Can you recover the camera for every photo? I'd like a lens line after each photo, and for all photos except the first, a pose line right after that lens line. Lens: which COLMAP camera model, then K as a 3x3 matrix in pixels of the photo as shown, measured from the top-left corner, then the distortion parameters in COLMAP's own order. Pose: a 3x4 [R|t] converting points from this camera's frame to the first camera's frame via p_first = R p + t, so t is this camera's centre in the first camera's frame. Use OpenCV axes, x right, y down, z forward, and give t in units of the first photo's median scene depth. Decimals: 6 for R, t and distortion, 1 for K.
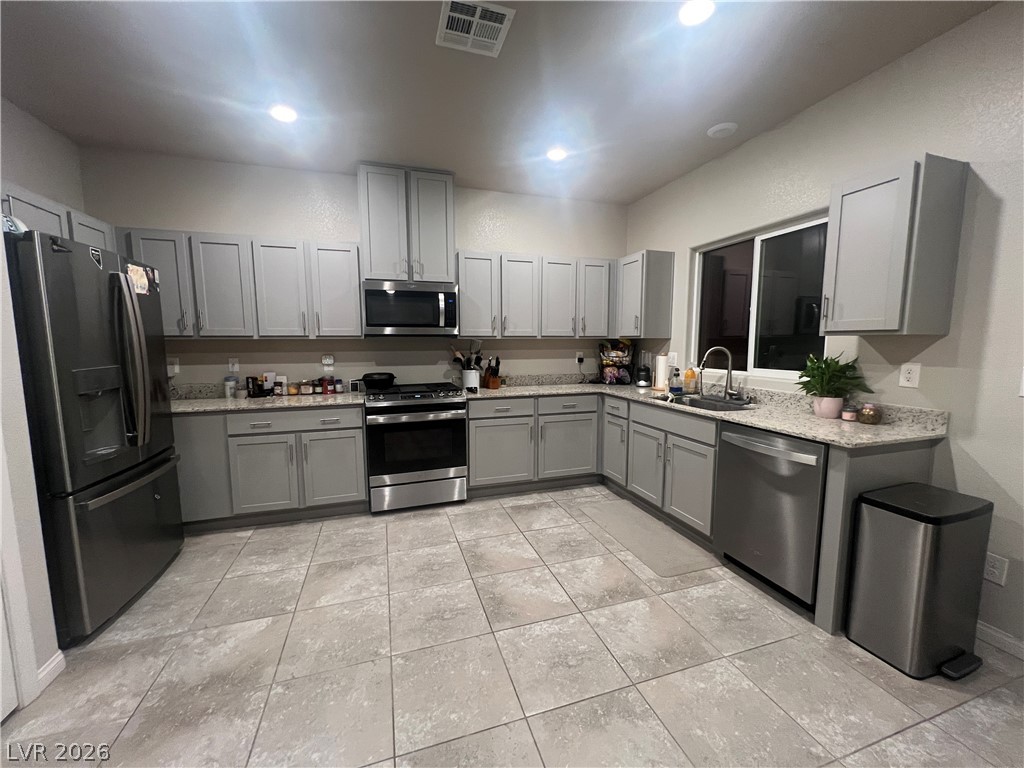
lens RADIAL K [[407.2, 0, 512.6], [0, 407.2, 384.4], [0, 0, 1]] dist [-0.002546, -0.000302]
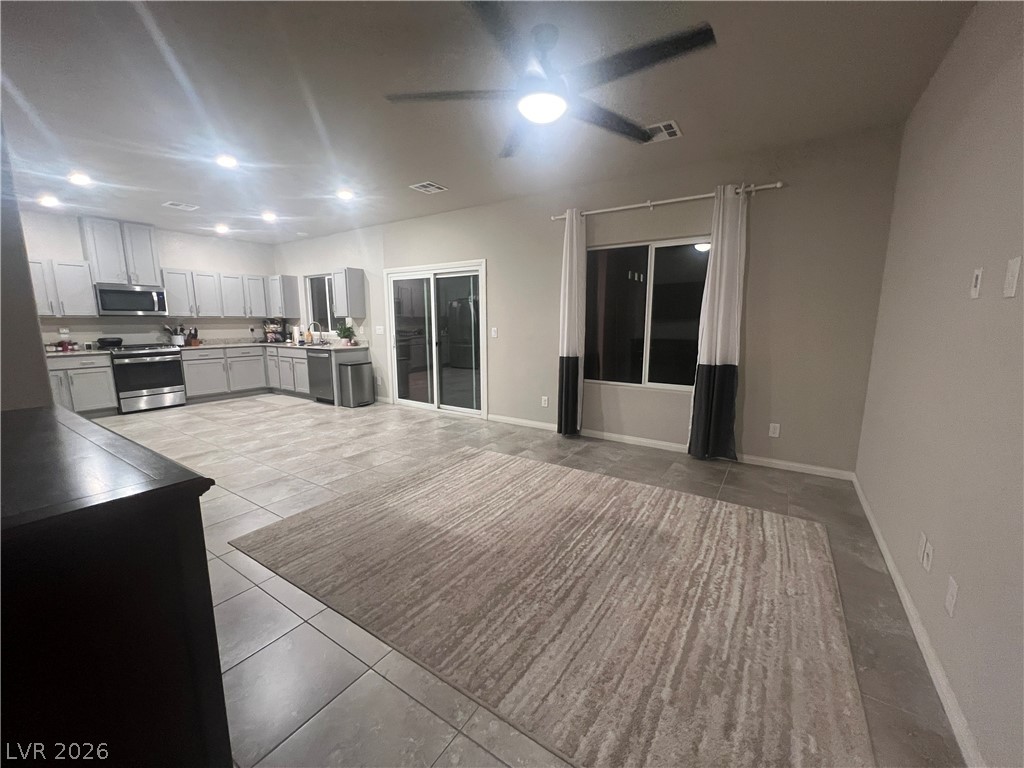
lens RADIAL K [[407.2, 0, 513.3], [0, 407.2, 386.3], [0, 0, 1]] dist [-0.002546, -0.000302]
pose [[0.779373, -0.096765, 0.619043, -0.087817], [0.062858, 0.995093, 0.076410, 0.154313], [-0.623400, -0.020640, 0.781631, -1.411046]]
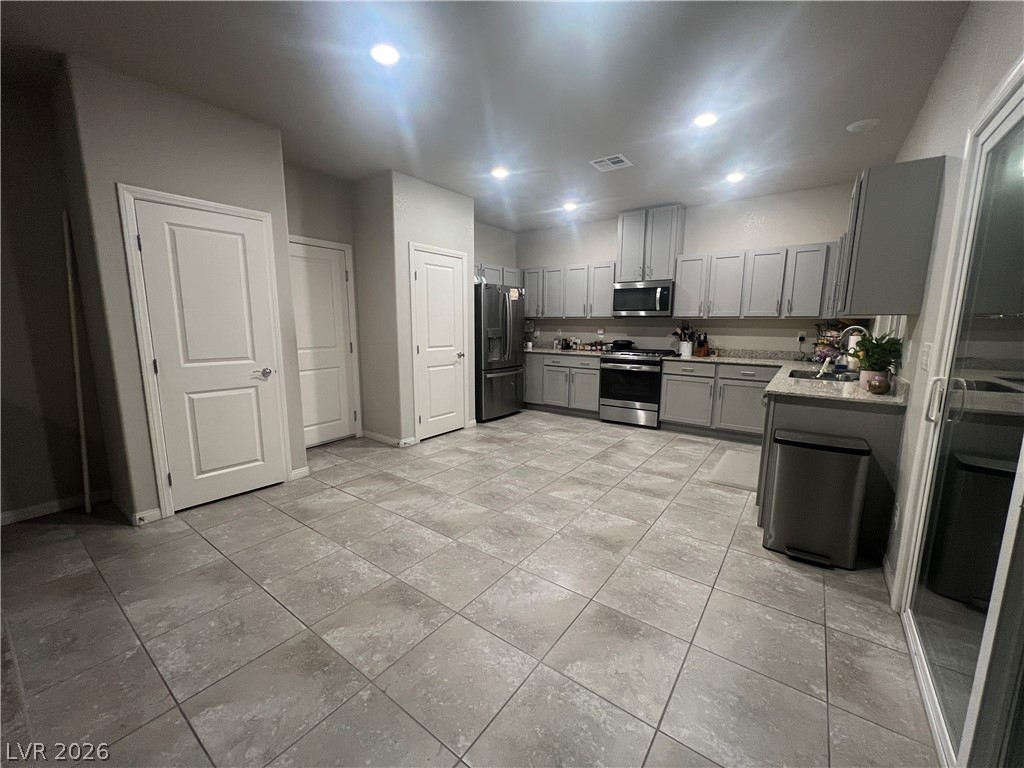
lens RADIAL K [[407.2, 0, 512.8], [0, 407.2, 384.4], [0, 0, 1]] dist [-0.002546, -0.000302]
pose [[0.582333, 0.129203, -0.802618, 0.749513], [-0.092624, 0.991405, 0.092391, 0.038503], [0.807657, 0.020539, 0.589295, -0.301472]]
